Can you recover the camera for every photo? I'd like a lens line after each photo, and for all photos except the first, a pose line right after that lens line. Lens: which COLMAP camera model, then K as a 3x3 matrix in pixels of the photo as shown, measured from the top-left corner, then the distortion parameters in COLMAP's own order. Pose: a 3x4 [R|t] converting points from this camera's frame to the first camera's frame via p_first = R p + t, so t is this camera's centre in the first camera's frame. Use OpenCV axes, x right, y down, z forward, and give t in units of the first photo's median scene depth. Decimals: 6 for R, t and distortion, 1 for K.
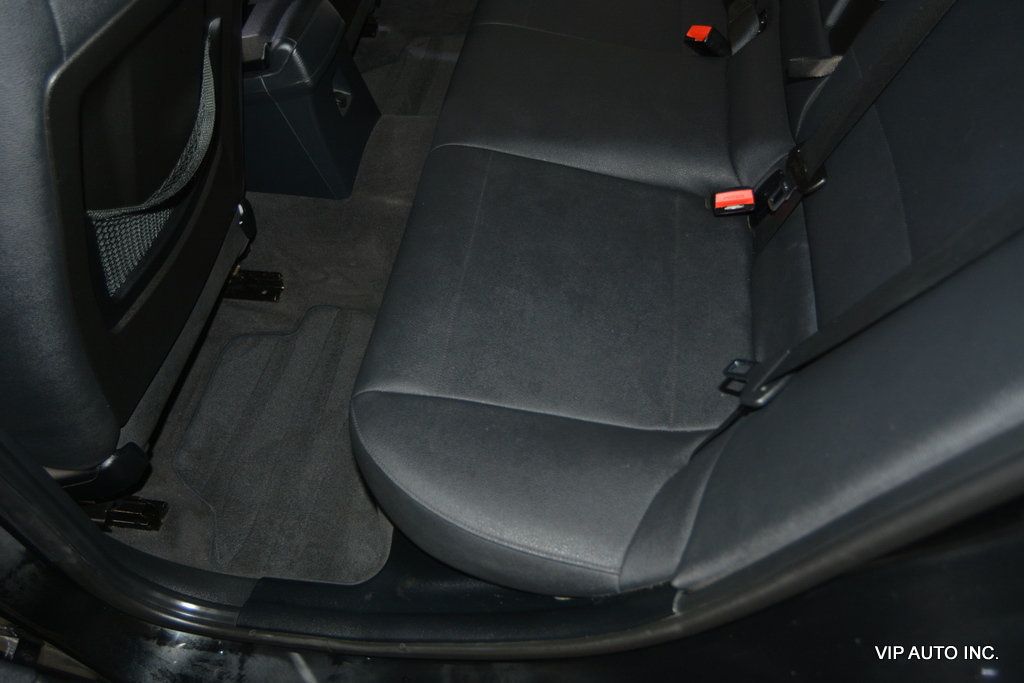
lens RADIAL K [[765.4, 0, 511.3], [0, 765.4, 336.4], [0, 0, 1]] dist [-0.009211, -0.004428]
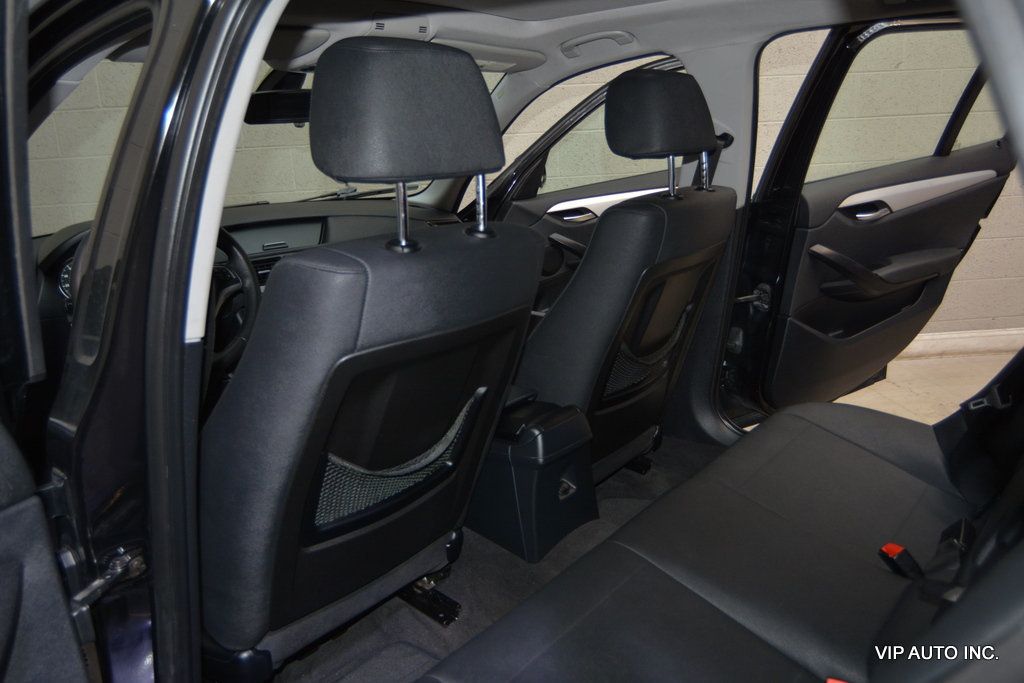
lens RADIAL K [[765.4, 0, 514.2], [0, 765.4, 342.7], [0, 0, 1]] dist [-0.009211, -0.004428]
pose [[0.850362, 0.253966, -0.460854, 0.216480], [-0.467004, 0.767826, -0.438578, 0.089129], [0.242472, 0.588171, 0.771533, -0.107866]]
